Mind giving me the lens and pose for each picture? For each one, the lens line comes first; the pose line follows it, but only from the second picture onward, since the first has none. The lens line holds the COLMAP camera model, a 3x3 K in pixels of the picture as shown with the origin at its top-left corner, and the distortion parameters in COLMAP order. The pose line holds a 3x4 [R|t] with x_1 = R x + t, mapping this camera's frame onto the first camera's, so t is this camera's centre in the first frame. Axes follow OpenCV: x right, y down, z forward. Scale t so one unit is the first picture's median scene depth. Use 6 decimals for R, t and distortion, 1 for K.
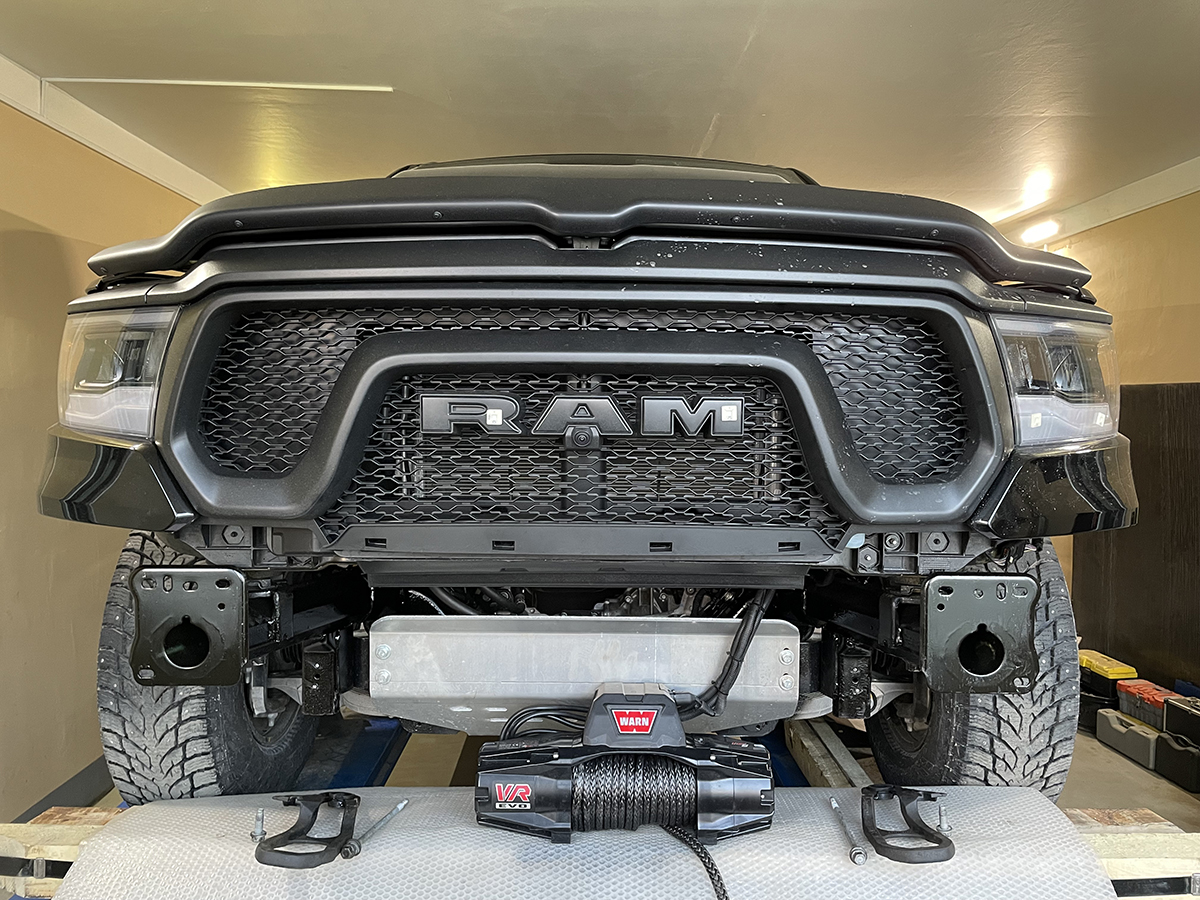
lens RADIAL K [[932.8, 0, 600.0], [0, 932.8, 450.0], [0, 0, 1]] dist [-0.019633, -0.004139]
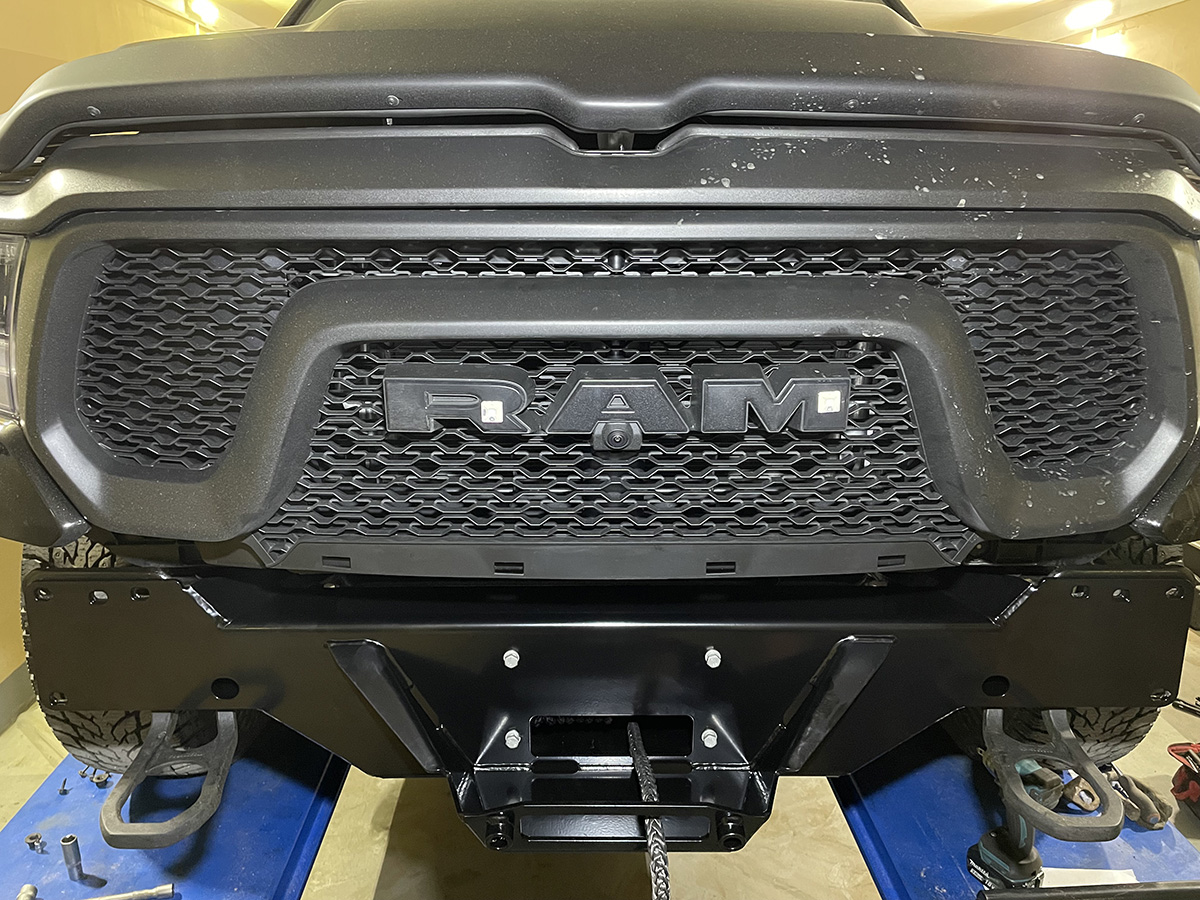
lens RADIAL K [[918.2, 0, 584.5], [0, 918.2, 453.7], [0, 0, 1]] dist [0.064125, -0.113735]
pose [[0.999930, -0.011762, 0.000822, -0.044434], [0.011279, 0.974512, 0.224050, -0.156138], [-0.003436, -0.224026, 0.974577, 0.315685]]
